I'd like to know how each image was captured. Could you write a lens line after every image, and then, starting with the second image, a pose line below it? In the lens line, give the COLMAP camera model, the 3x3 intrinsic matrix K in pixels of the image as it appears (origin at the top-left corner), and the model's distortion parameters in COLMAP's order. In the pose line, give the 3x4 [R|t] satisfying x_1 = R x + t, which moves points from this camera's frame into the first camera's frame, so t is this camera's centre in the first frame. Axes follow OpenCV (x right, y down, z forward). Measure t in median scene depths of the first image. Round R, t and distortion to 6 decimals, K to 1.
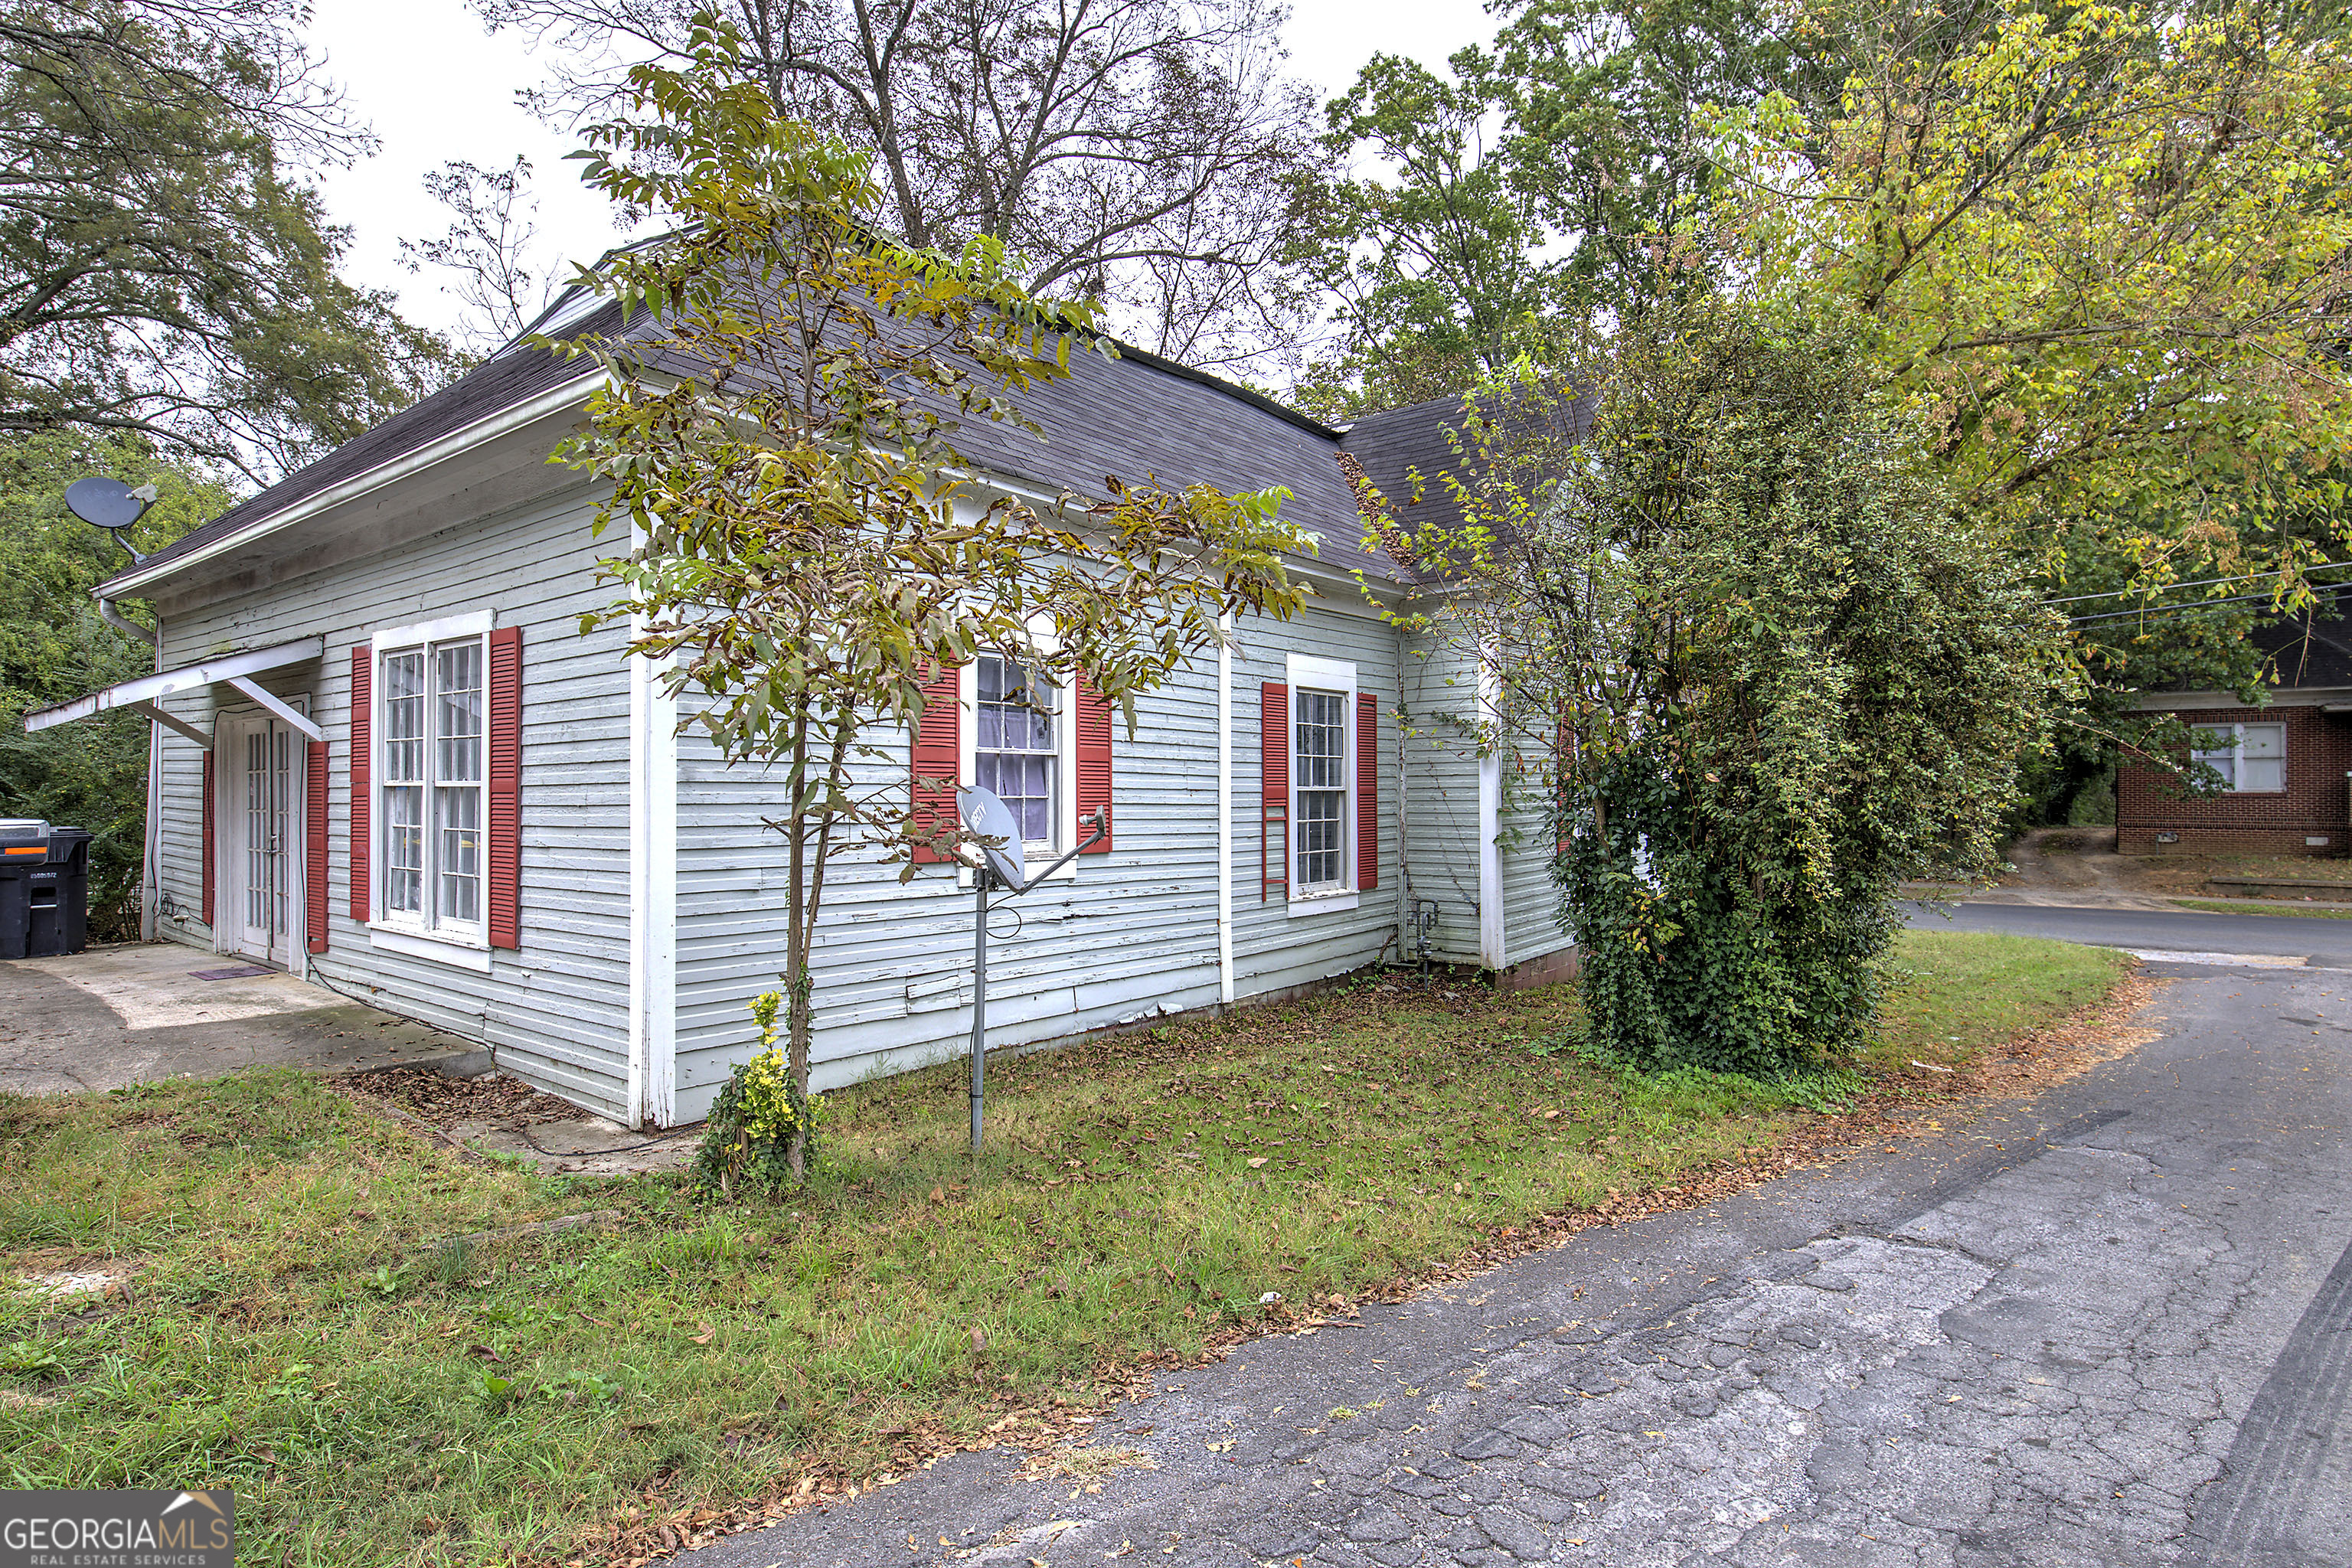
lens RADIAL K [[1230.6, 0, 1172.5], [0, 1230.6, 791.0], [0, 0, 1]] dist [-0.000707, -0.000672]
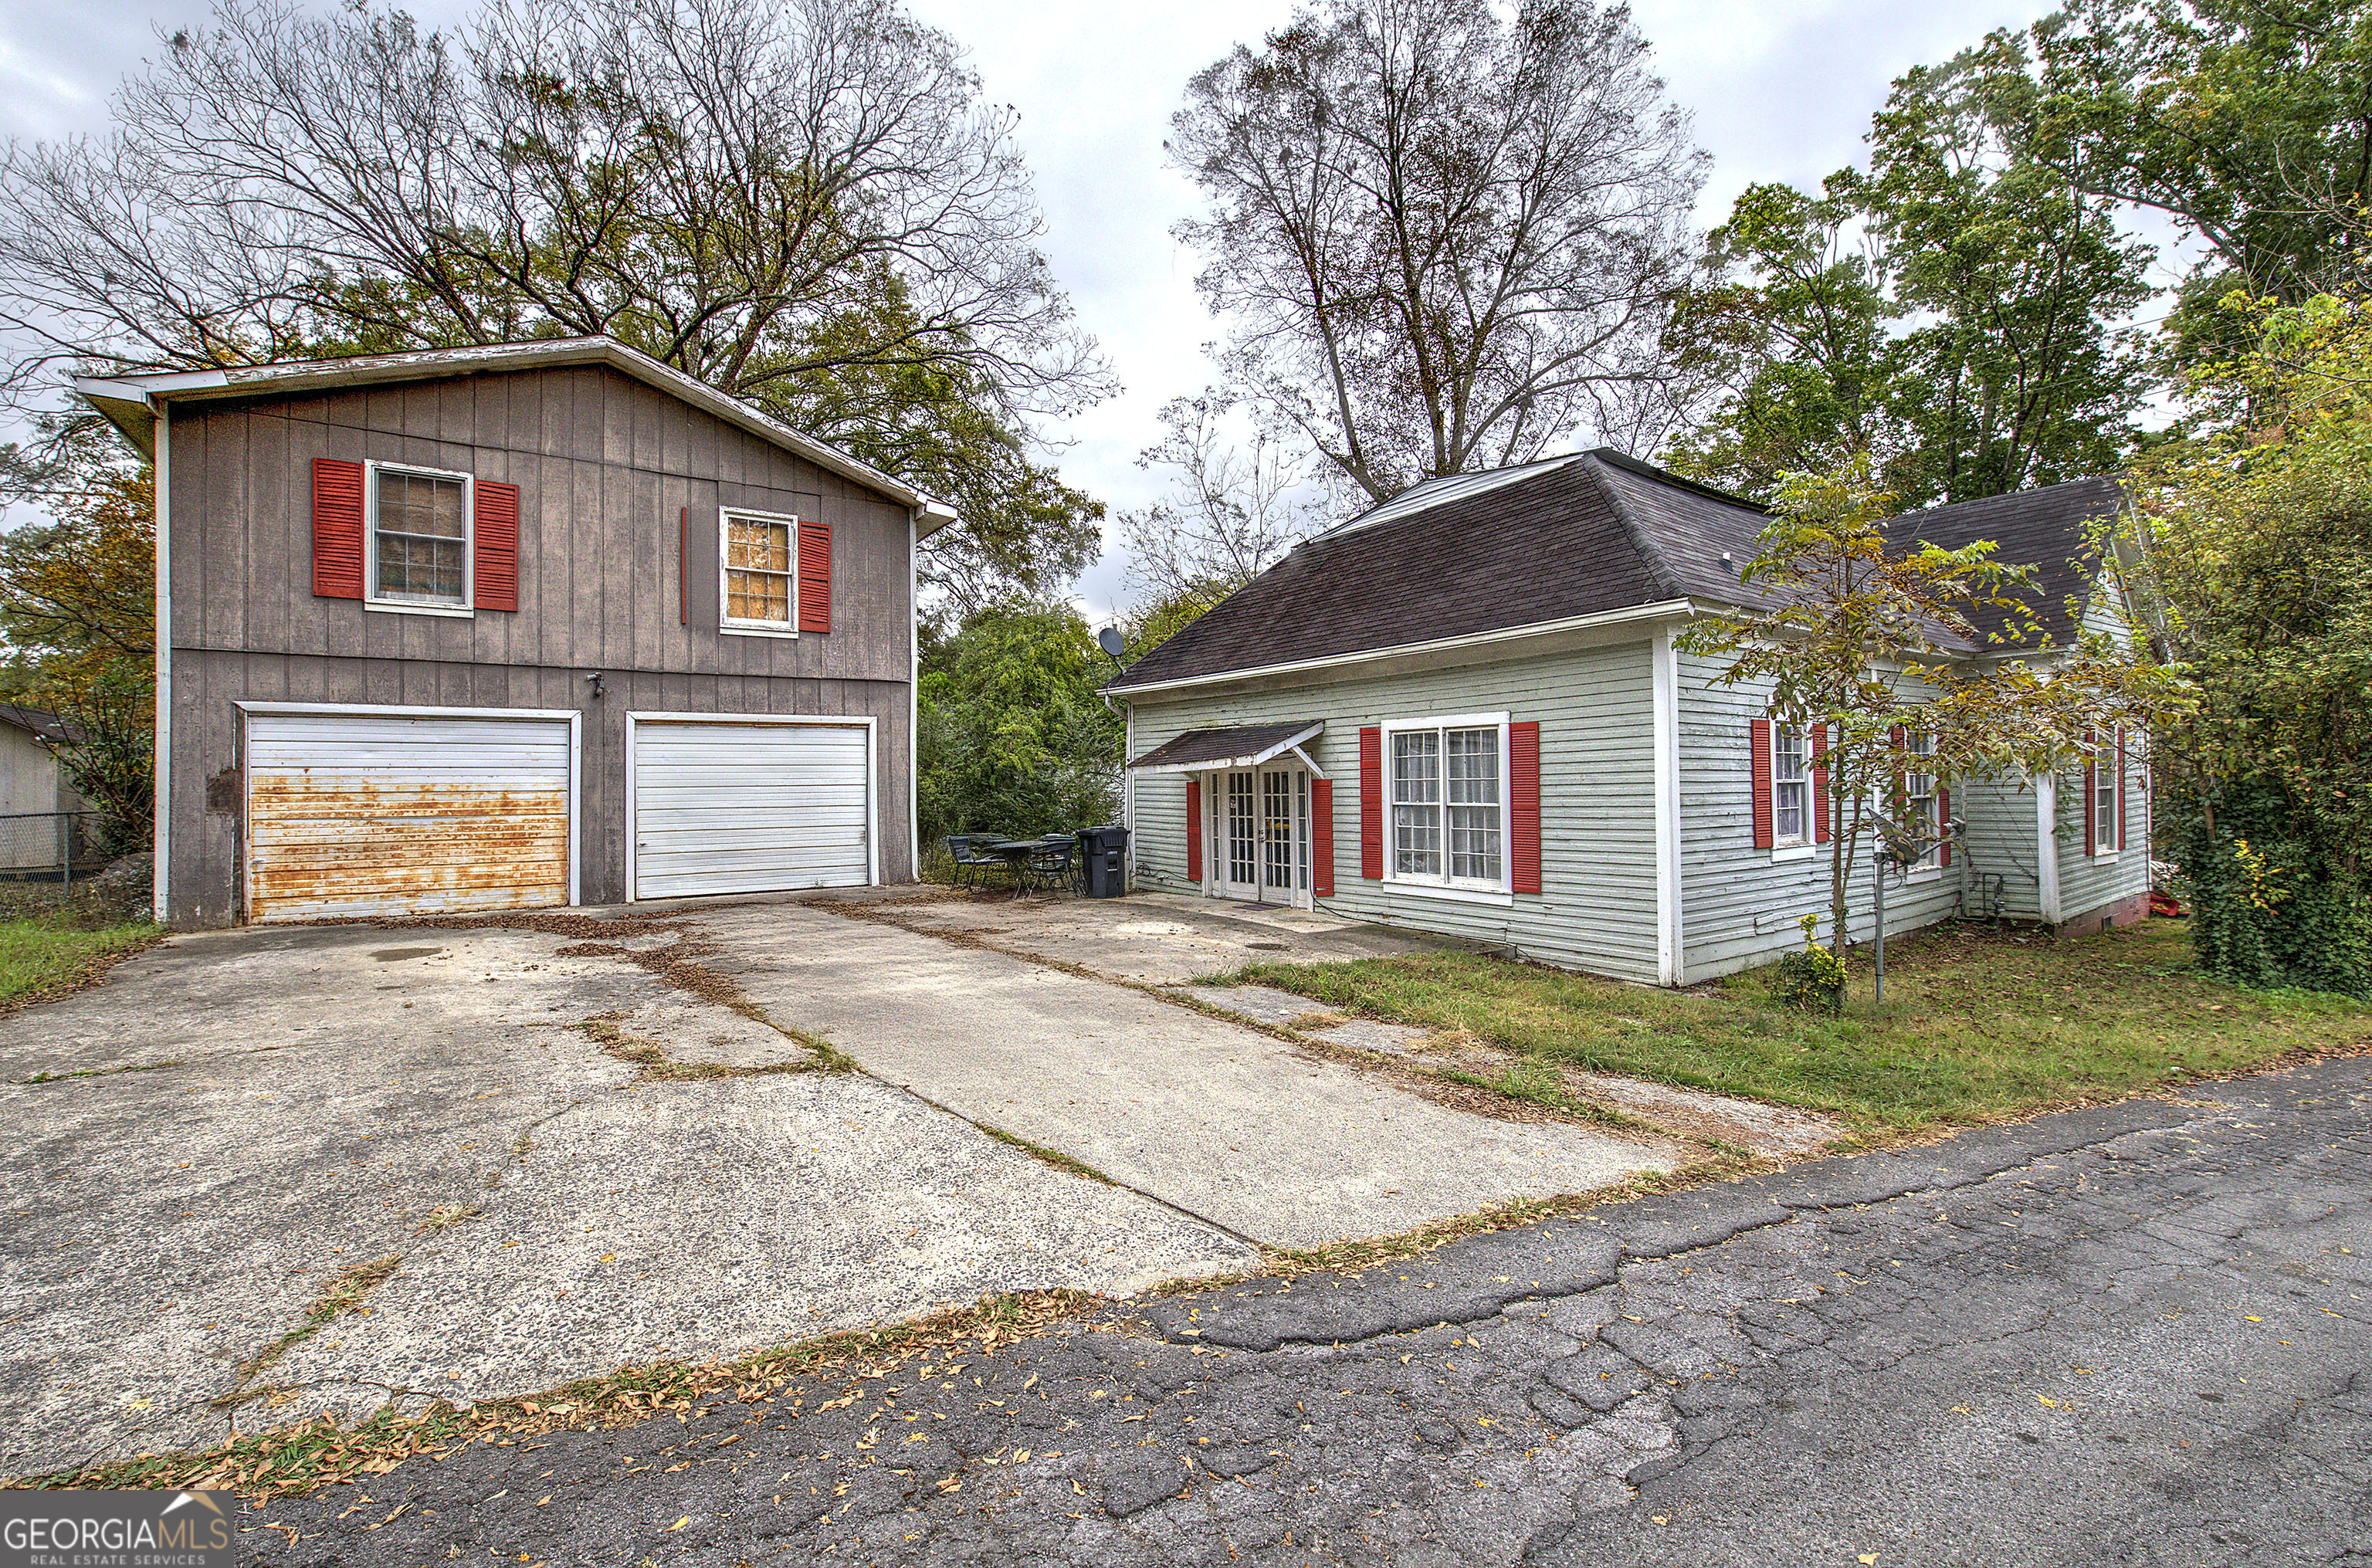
lens RADIAL K [[1002.7, 0, 1189.1], [0, 1002.7, 781.4], [0, 0, 1]] dist [-0.002379, -0.000345]
pose [[0.962695, -0.015037, -0.270169, -0.509802], [0.014082, 0.999886, -0.005473, -0.033453], [0.270221, 0.001464, 0.962797, -0.497987]]
